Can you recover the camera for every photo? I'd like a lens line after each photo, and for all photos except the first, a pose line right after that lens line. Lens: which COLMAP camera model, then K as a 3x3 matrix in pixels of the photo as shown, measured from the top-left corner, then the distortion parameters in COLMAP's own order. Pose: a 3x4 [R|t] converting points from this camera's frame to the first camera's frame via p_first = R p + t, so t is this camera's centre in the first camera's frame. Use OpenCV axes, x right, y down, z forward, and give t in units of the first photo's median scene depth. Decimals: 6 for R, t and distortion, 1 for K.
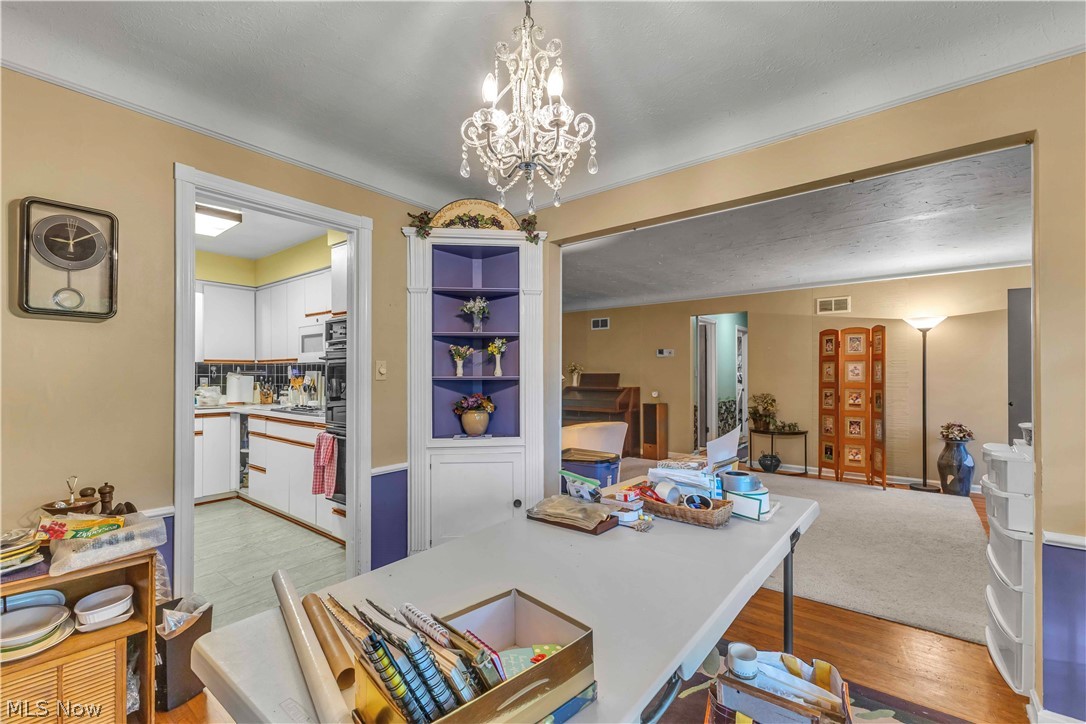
lens RADIAL K [[471.3, 0, 539.4], [0, 471.3, 368.9], [0, 0, 1]] dist [0.014017, -0.001997]
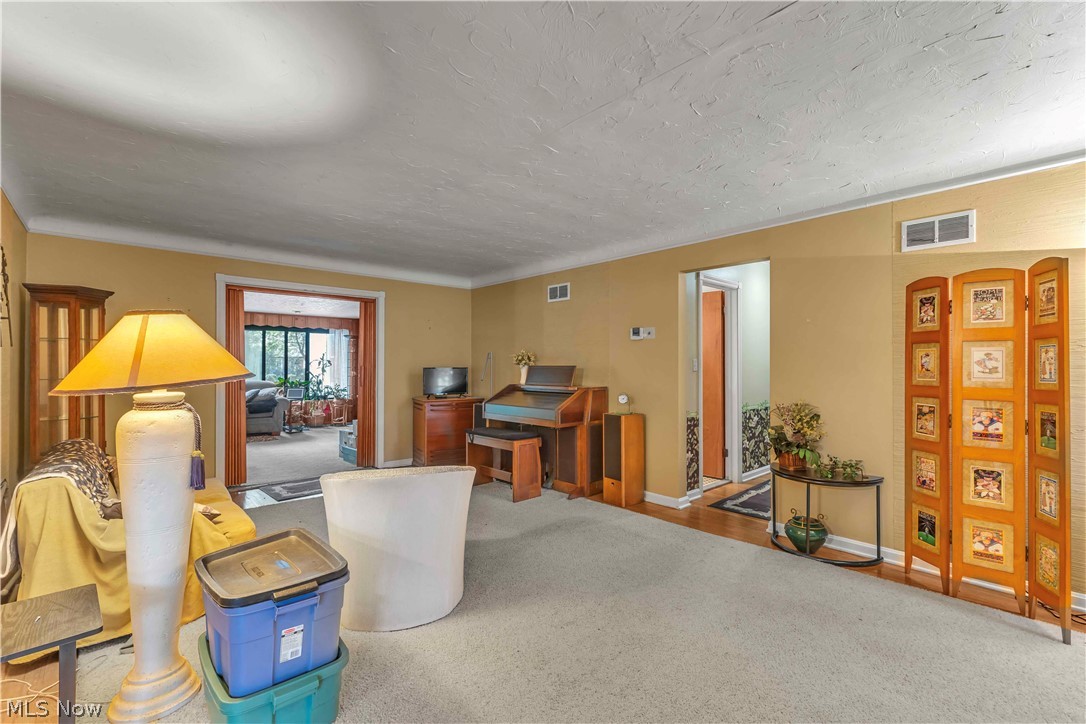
lens RADIAL K [[470.3, 0, 542.7], [0, 470.3, 358.3], [0, 0, 1]] dist [0.007411, 0.000122]
pose [[0.987631, 0.000411, -0.156796, 0.291375], [-0.000933, 0.999994, -0.003258, 0.002059], [0.156794, 0.003364, 0.987626, 0.448086]]
